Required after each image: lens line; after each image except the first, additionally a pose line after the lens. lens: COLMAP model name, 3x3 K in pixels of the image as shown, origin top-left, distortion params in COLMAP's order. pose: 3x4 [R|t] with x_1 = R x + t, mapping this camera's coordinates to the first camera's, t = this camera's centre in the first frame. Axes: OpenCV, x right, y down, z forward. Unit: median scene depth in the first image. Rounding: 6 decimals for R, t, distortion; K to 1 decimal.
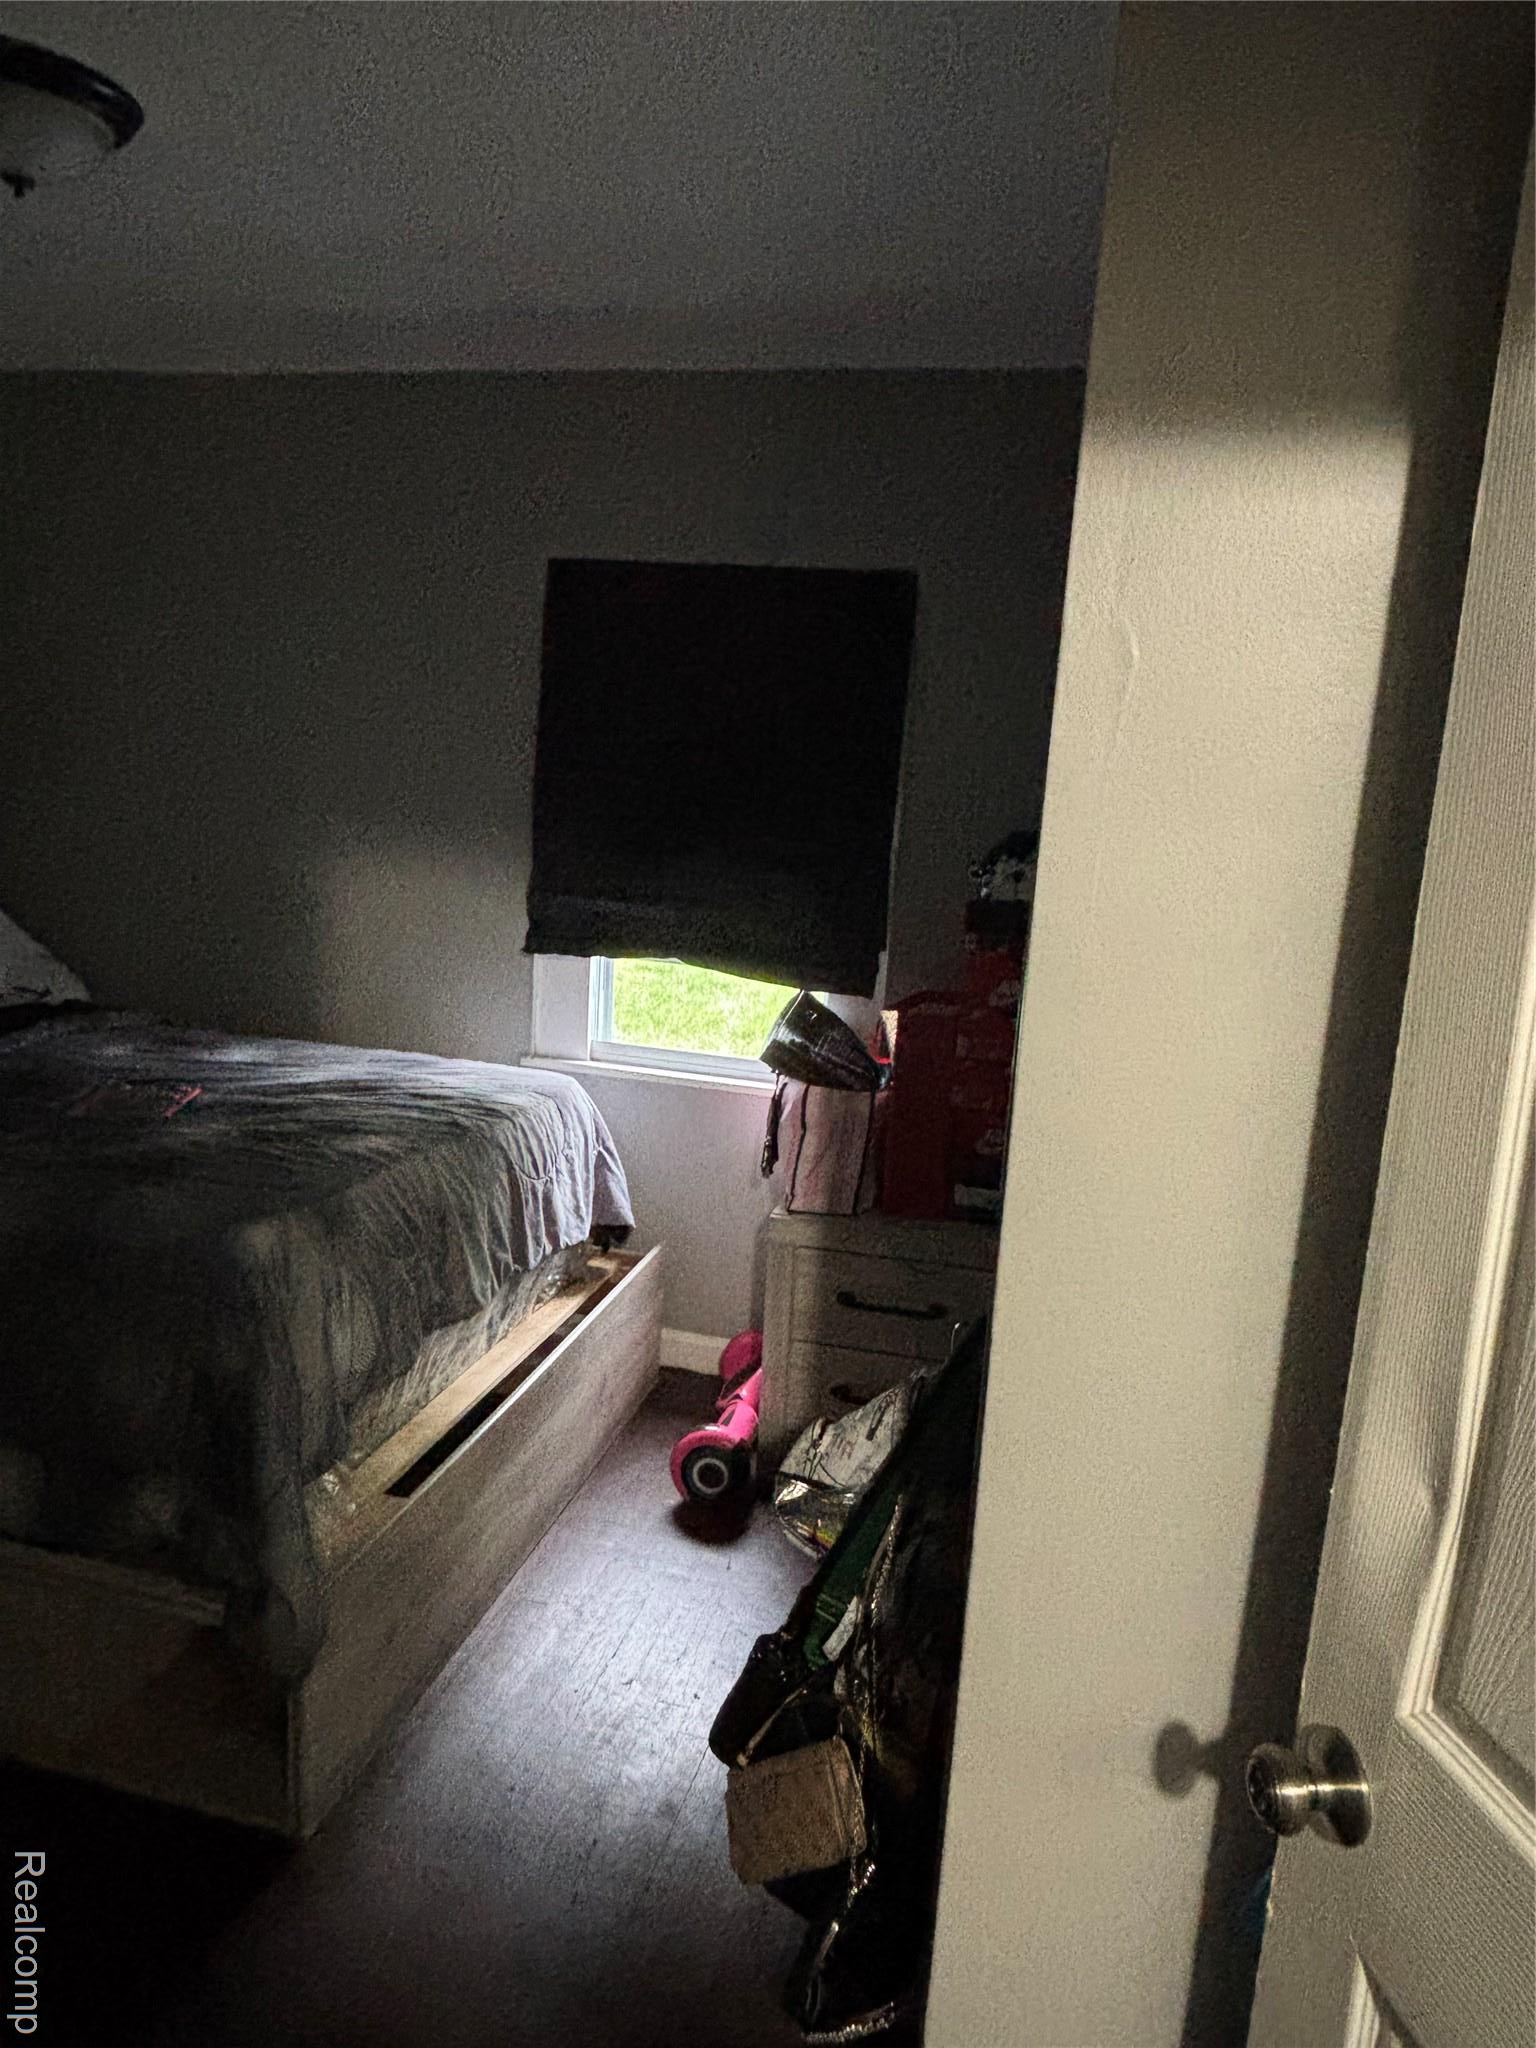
lens RADIAL K [[1369.1, 0, 764.7], [0, 1369.1, 1012.4], [0, 0, 1]] dist [0.028153, -0.046535]
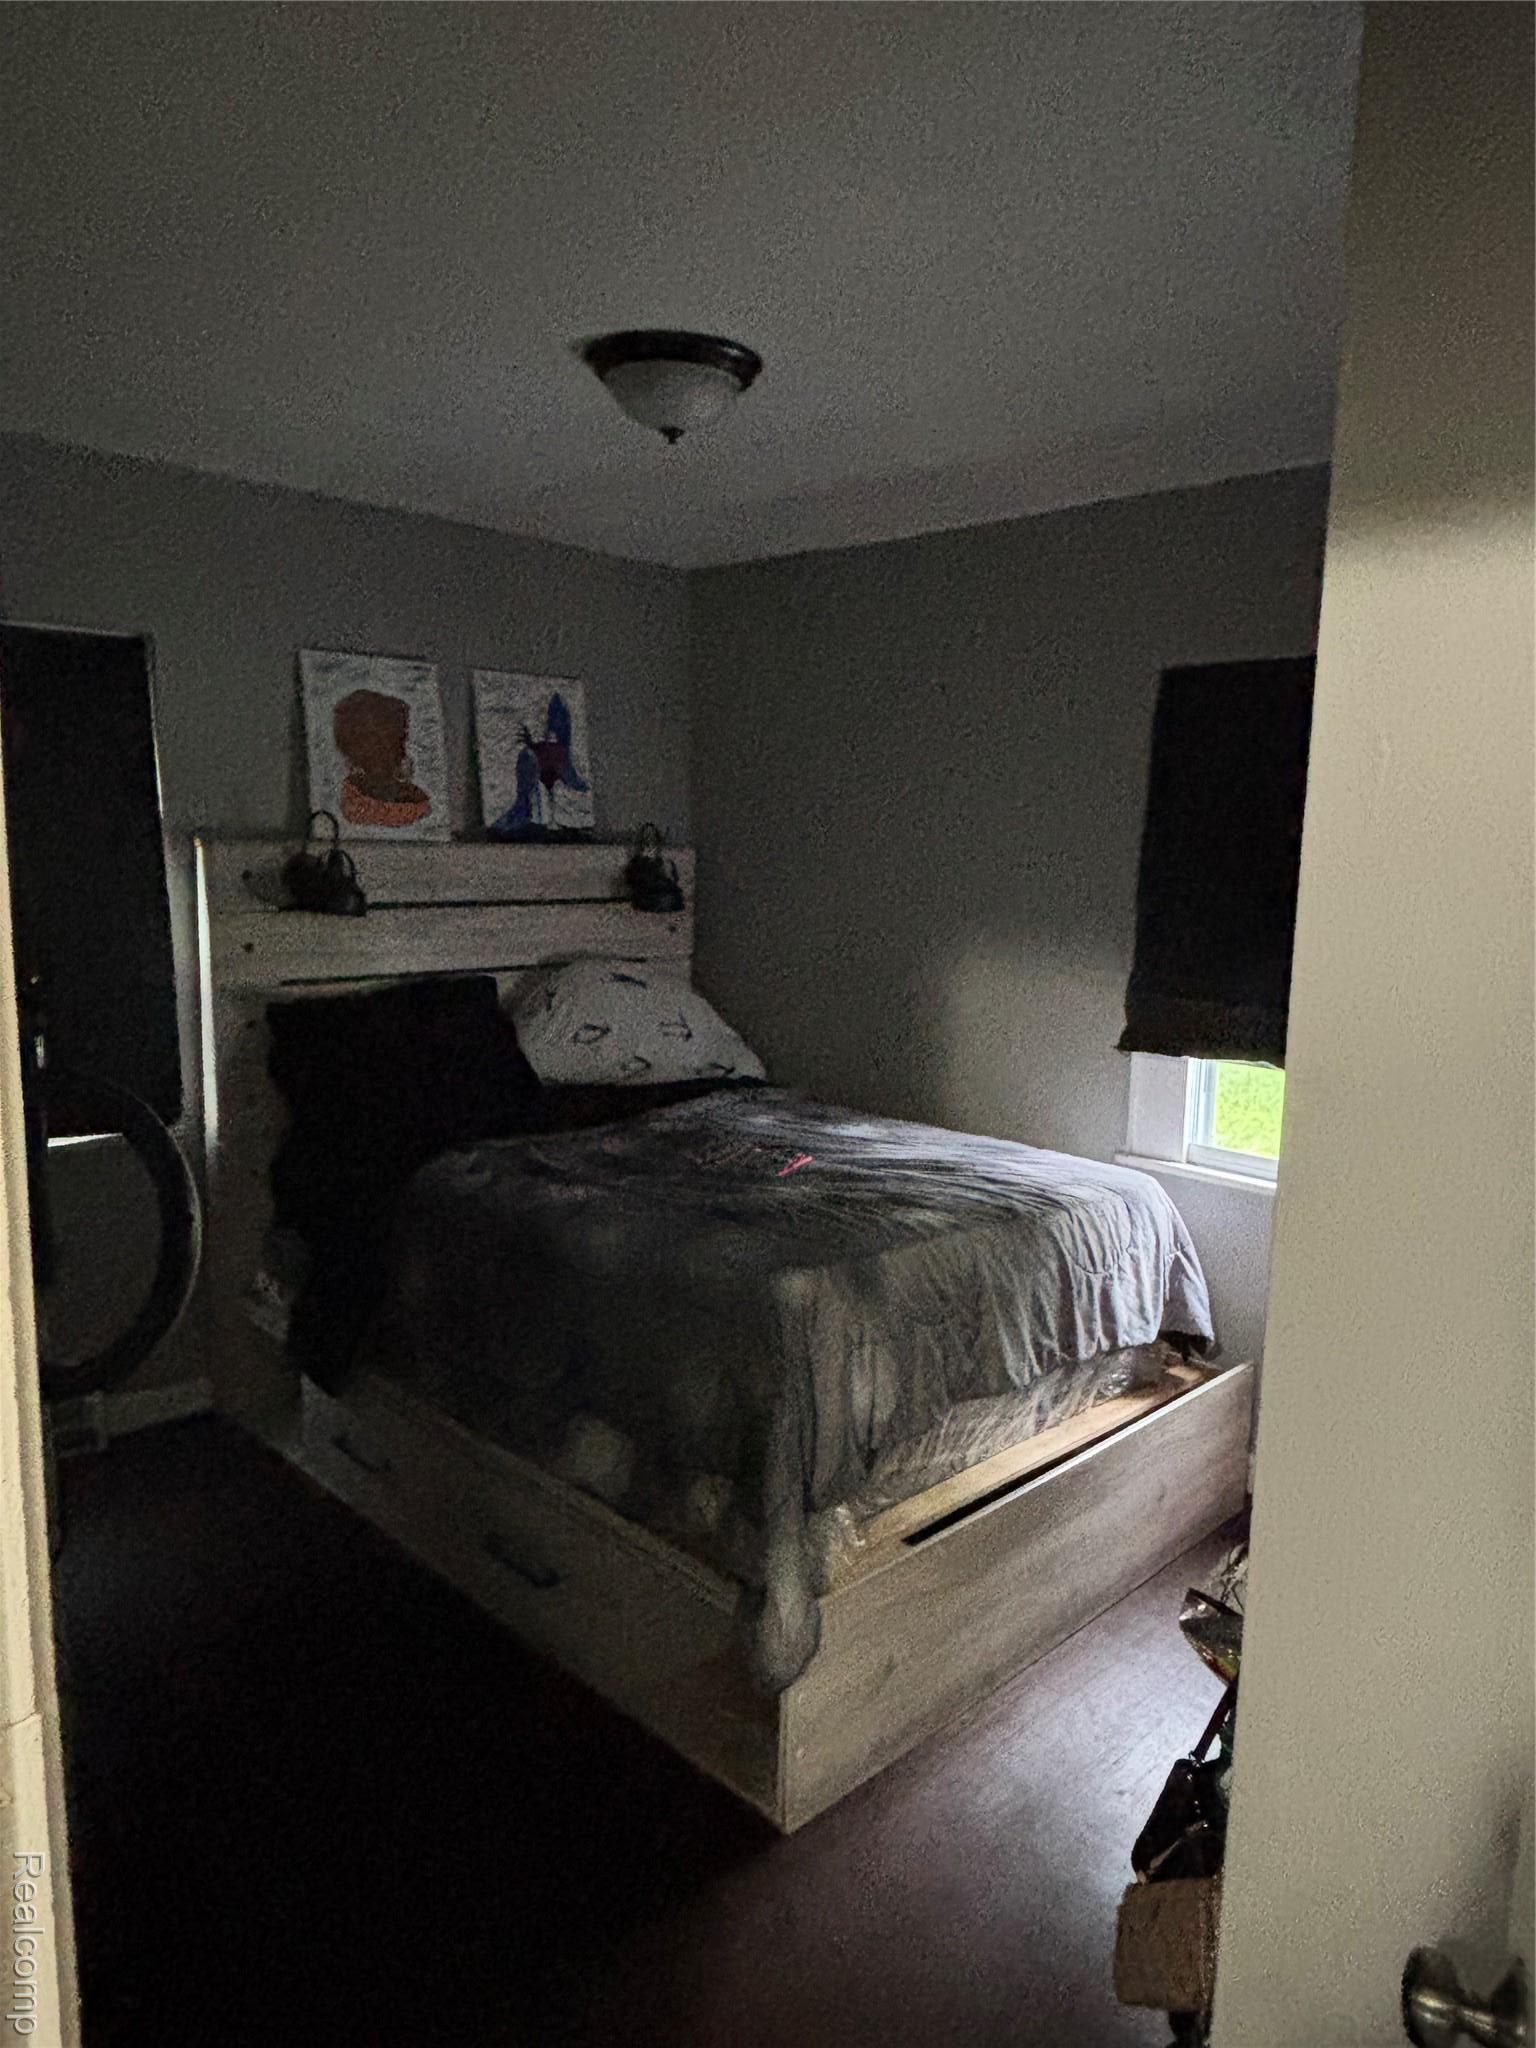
lens RADIAL K [[1369.1, 0, 760.0], [0, 1369.1, 1015.0], [0, 0, 1]] dist [0.028153, -0.046535]
pose [[0.848347, 0.025487, -0.528826, 0.159453], [-0.064358, 0.996398, -0.055223, 0.003385], [0.525514, 0.080883, 0.846932, -0.006594]]
